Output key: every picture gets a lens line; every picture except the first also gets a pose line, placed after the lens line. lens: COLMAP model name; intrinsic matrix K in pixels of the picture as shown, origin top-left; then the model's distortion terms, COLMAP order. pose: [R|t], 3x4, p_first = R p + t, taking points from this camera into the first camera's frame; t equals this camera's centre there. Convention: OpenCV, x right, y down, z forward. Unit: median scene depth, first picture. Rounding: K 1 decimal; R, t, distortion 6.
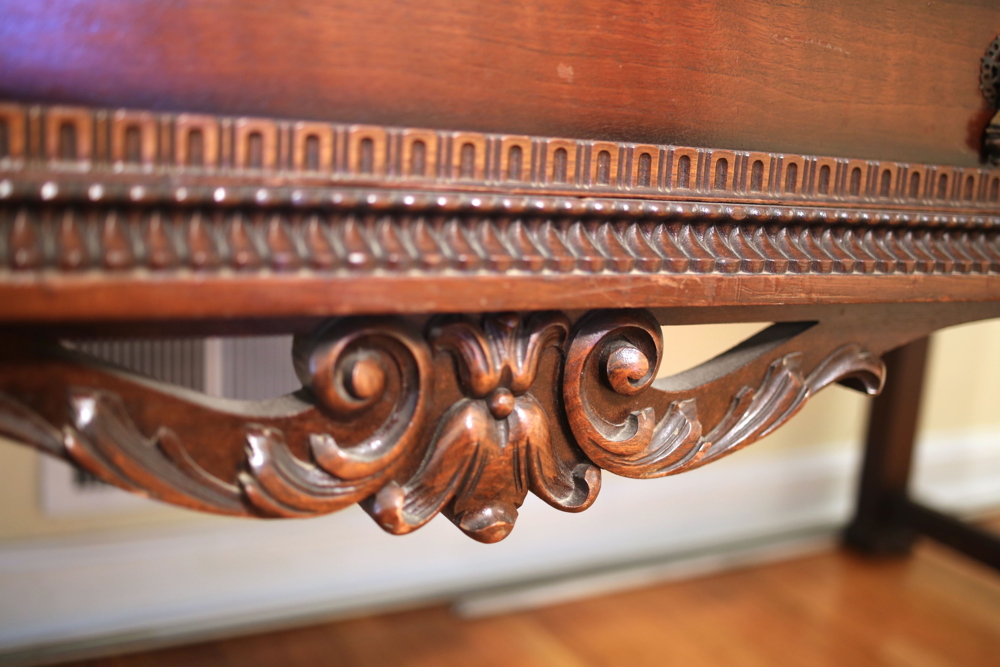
lens RADIAL K [[1023.0, 0, 501.8], [0, 1023.0, 326.5], [0, 0, 1]] dist [-0.085739, 0.045416]
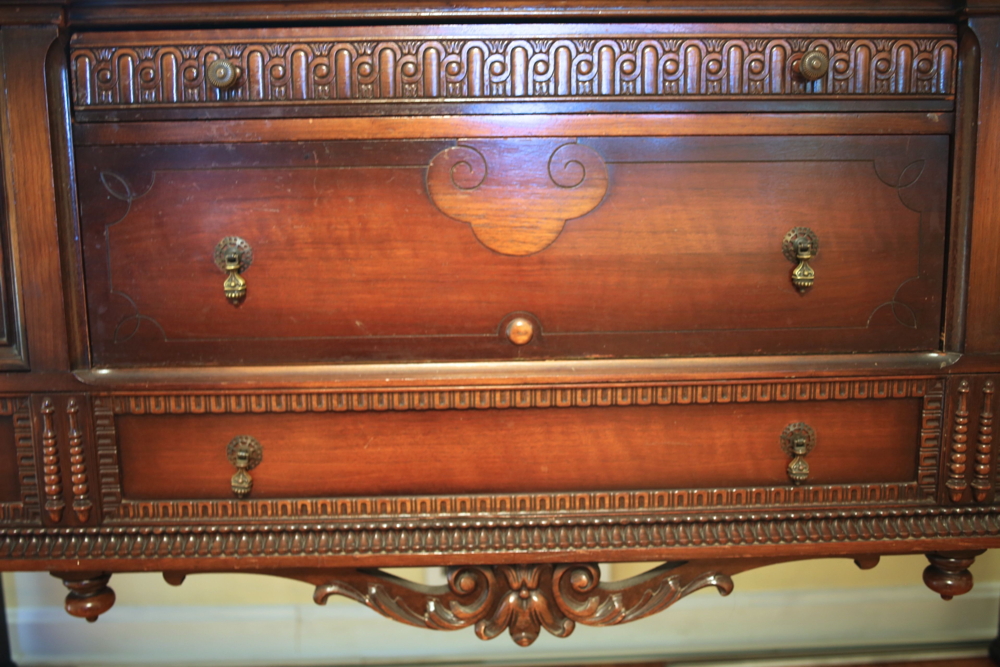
lens RADIAL K [[1023.0, 0, 501.8], [0, 1023.0, 326.5], [0, 0, 1]] dist [-0.085739, 0.045416]
pose [[0.900160, -0.005441, -0.435525, 1.105104], [-0.008216, 0.999532, -0.029467, -0.539182], [0.435481, 0.030103, 0.899694, -1.399696]]
